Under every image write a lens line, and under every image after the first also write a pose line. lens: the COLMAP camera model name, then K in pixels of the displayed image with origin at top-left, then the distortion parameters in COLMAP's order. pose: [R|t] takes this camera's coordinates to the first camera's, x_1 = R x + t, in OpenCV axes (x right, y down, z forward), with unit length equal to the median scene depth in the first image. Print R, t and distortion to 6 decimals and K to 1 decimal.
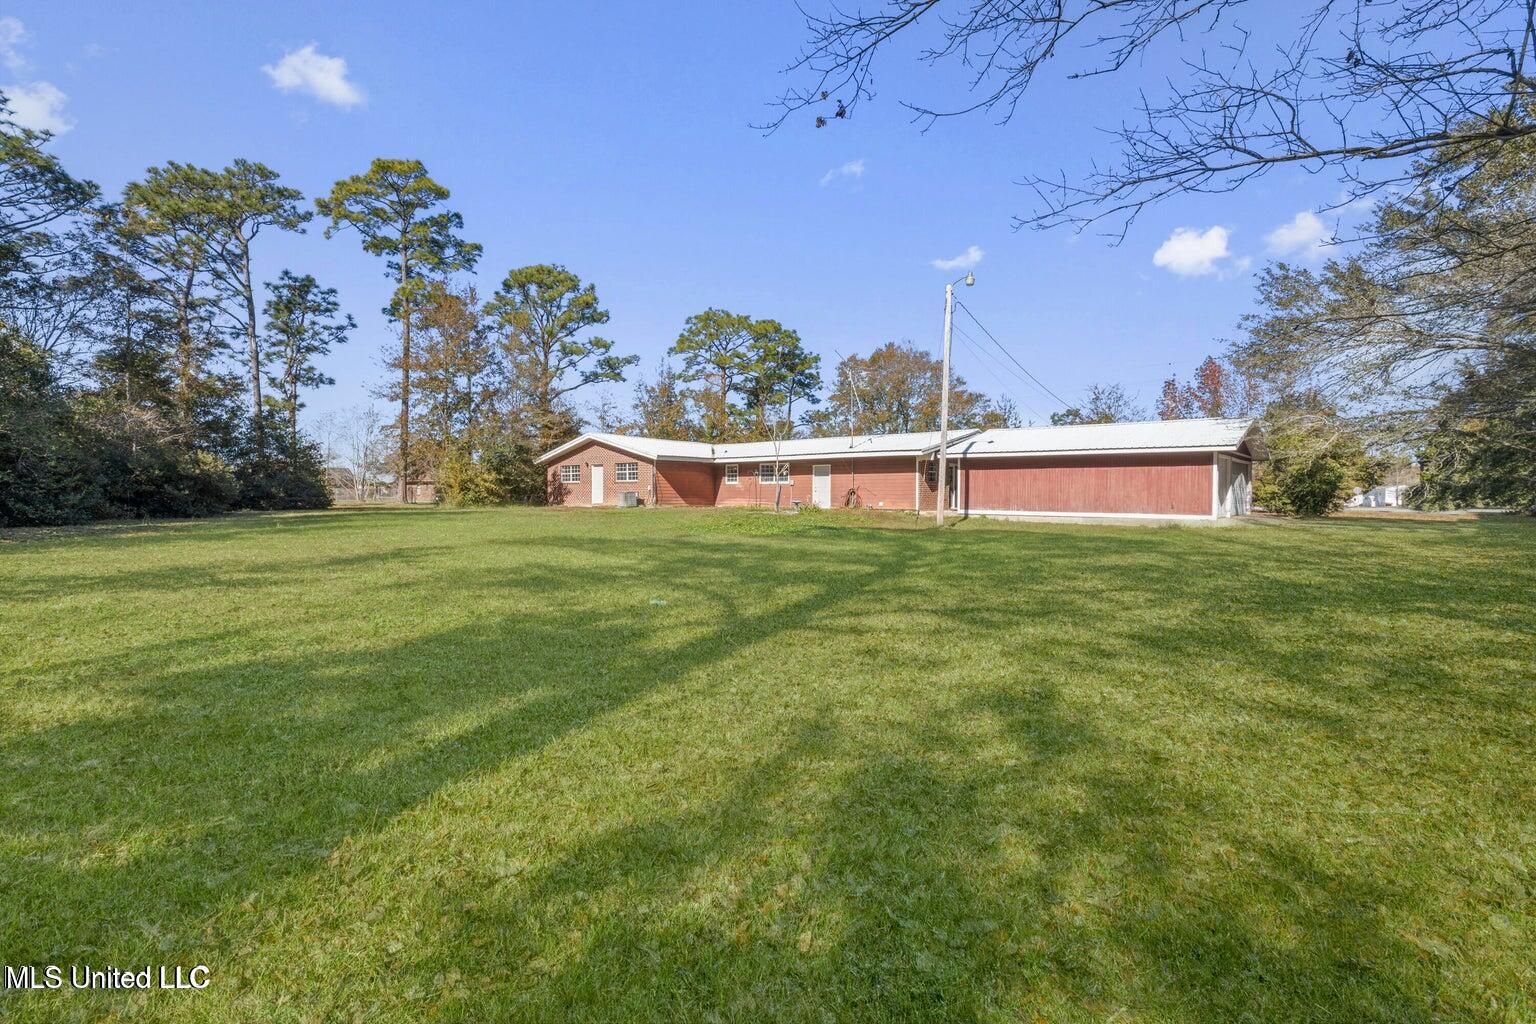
lens RADIAL K [[737.9, 0, 767.3], [0, 737.9, 508.7], [0, 0, 1]] dist [0.004564, 0.001919]
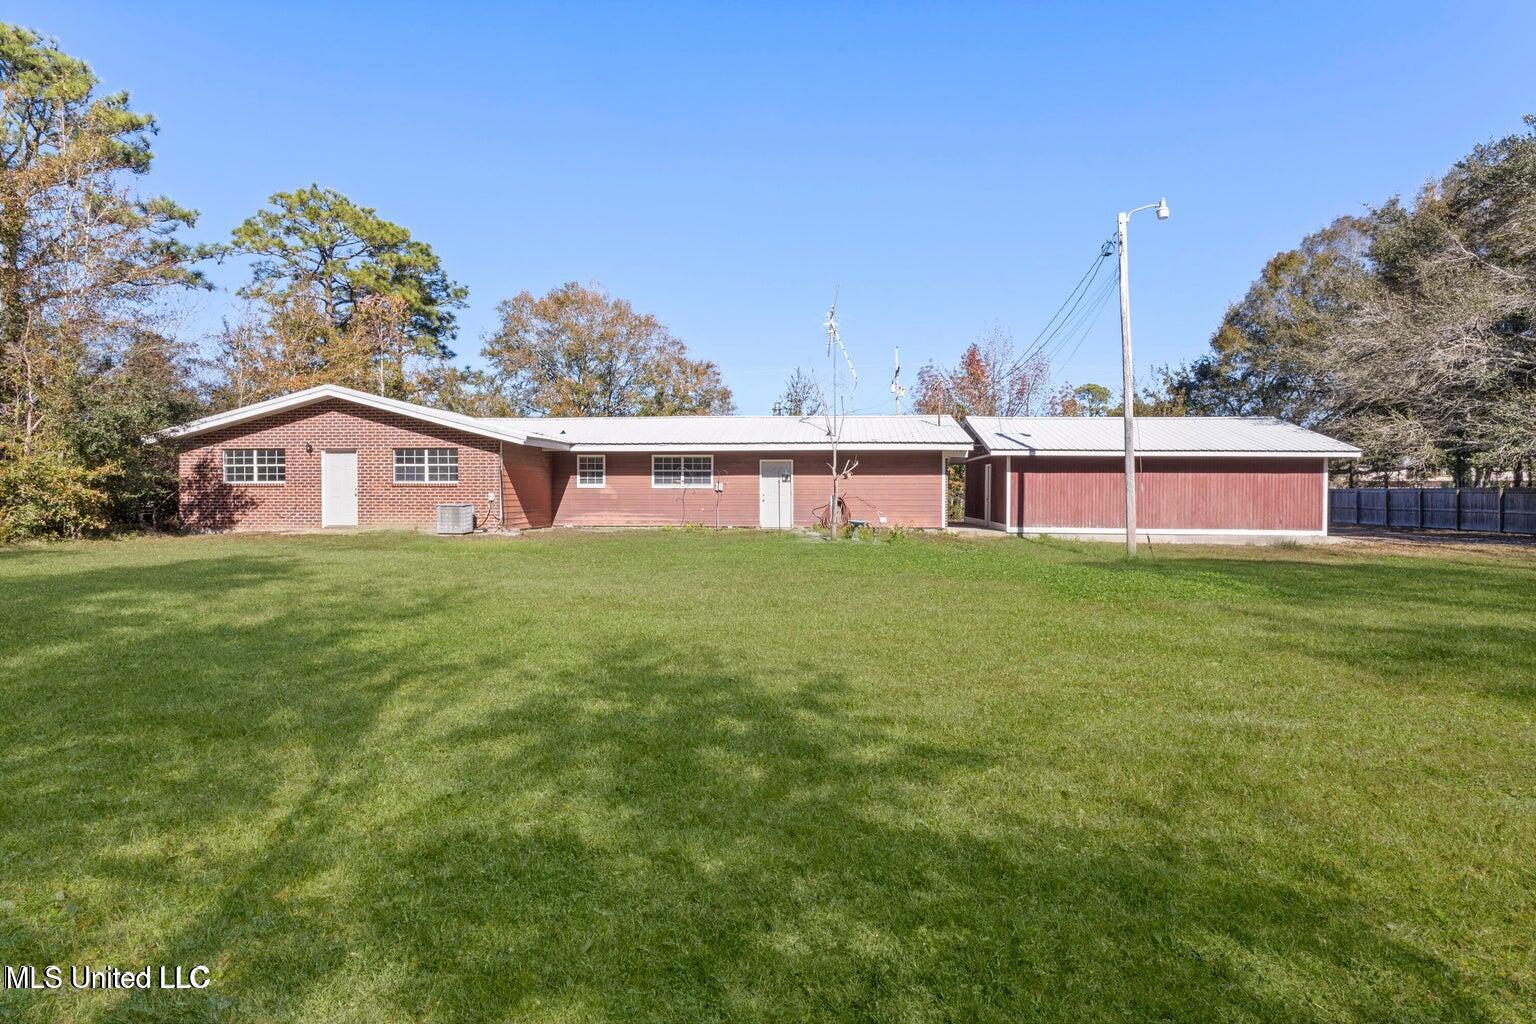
lens RADIAL K [[908.5, 0, 768.4], [0, 908.5, 507.6], [0, 0, 1]] dist [0.005820, 0.001044]
pose [[0.809690, -0.013285, 0.586708, -0.367204], [0.011463, 0.999911, 0.006822, -0.021390], [-0.586746, 0.001202, 0.809770, 0.331017]]
